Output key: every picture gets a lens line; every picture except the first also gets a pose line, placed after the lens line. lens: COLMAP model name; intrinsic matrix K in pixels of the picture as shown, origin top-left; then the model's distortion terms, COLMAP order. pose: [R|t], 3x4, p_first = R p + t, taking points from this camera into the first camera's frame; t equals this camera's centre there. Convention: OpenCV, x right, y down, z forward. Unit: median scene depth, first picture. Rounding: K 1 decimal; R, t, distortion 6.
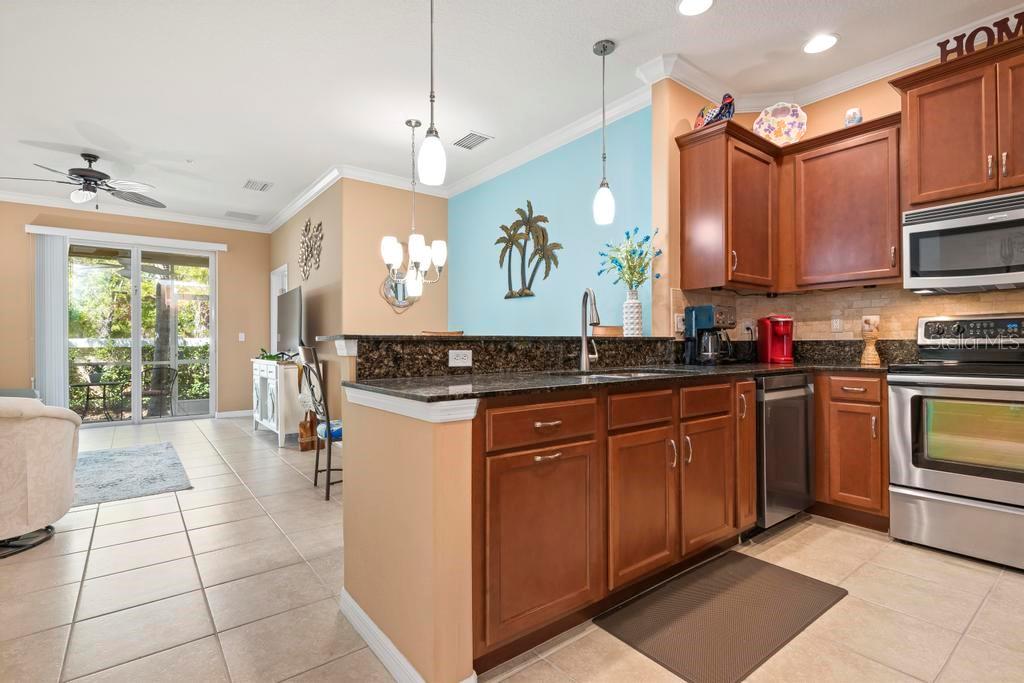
lens RADIAL K [[488.6, 0, 516.3], [0, 488.6, 342.2], [0, 0, 1]] dist [0.000615, 0.000048]
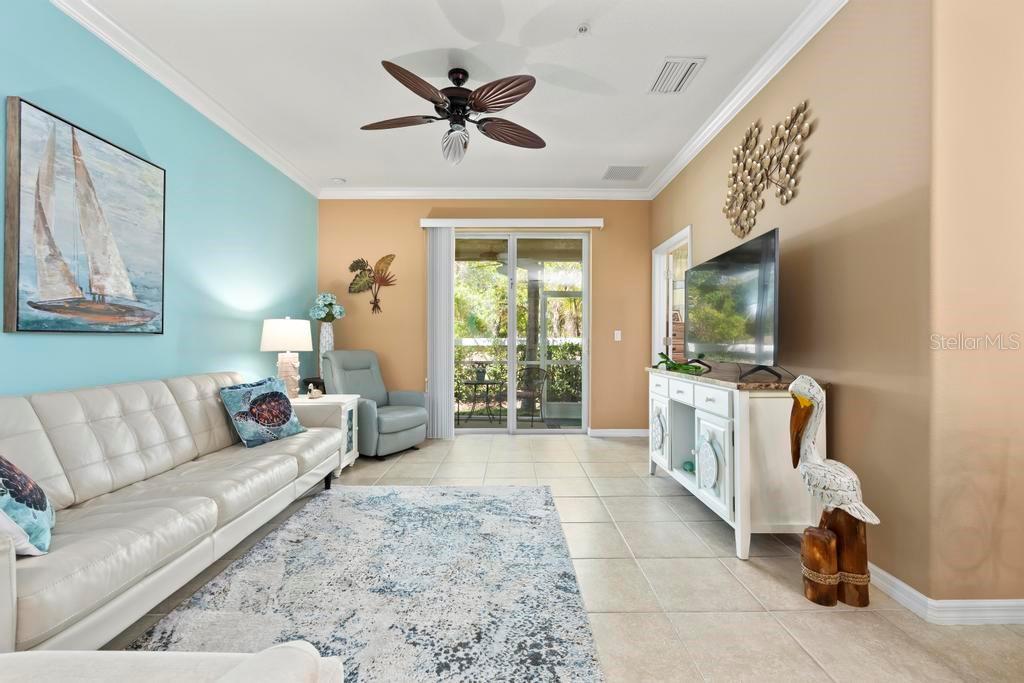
lens RADIAL K [[415.3, 0, 514.5], [0, 415.3, 341.4], [0, 0, 1]] dist [-0.001450, -0.000016]
pose [[0.789738, 0.005224, -0.613422, -0.651484], [-0.005741, 0.999983, 0.001124, -0.003222], [0.613417, 0.002634, 0.789755, 0.852196]]
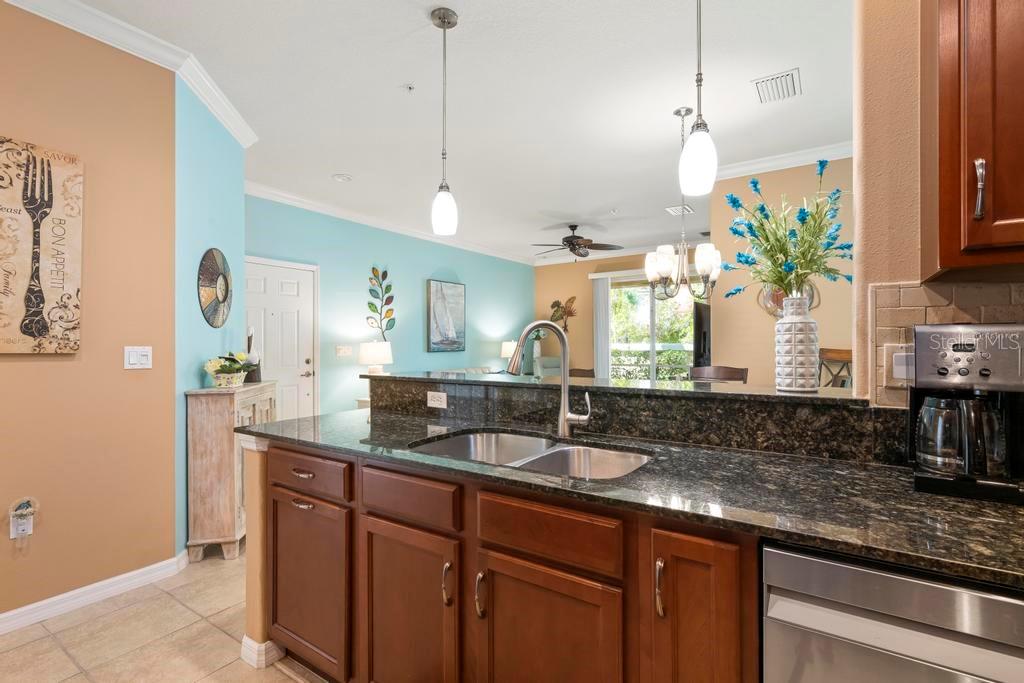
lens RADIAL K [[477.7, 0, 516.4], [0, 477.7, 343.1], [0, 0, 1]] dist [-0.000658, -0.000105]
pose [[0.314241, 0.003602, -0.949337, 0.614653], [0.005871, 0.999966, 0.005738, -0.062811], [0.949325, -0.007377, 0.314209, 0.573215]]
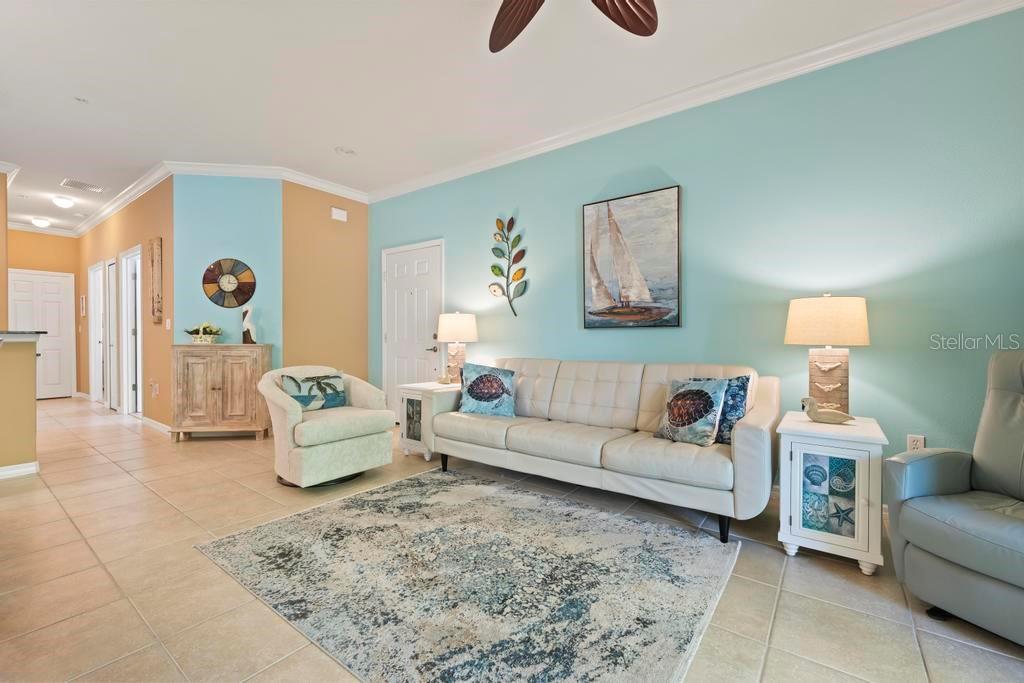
lens RADIAL K [[429.4, 0, 513.2], [0, 429.4, 342.0], [0, 0, 1]] dist [-0.002357, -0.000522]
pose [[-0.965172, 0.005962, -0.261548, -1.077740], [0.003449, 0.999943, 0.010065, 0.011883], [0.261593, 0.008813, -0.965138, 1.941371]]
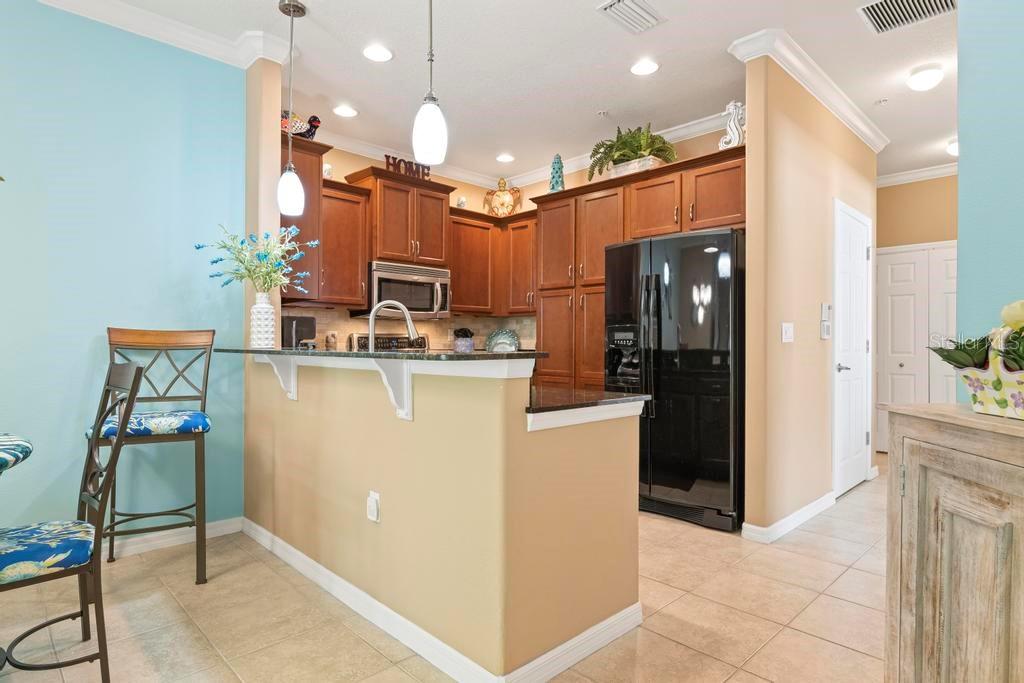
lens RADIAL K [[562.3, 0, 512.8], [0, 562.3, 342.1], [0, 0, 1]] dist [-0.002757, 0.000042]
pose [[-0.103764, 0.009130, 0.994560, -0.773712], [-0.005262, 0.999939, -0.009728, -0.013183], [-0.994588, -0.006243, -0.103710, 0.670875]]
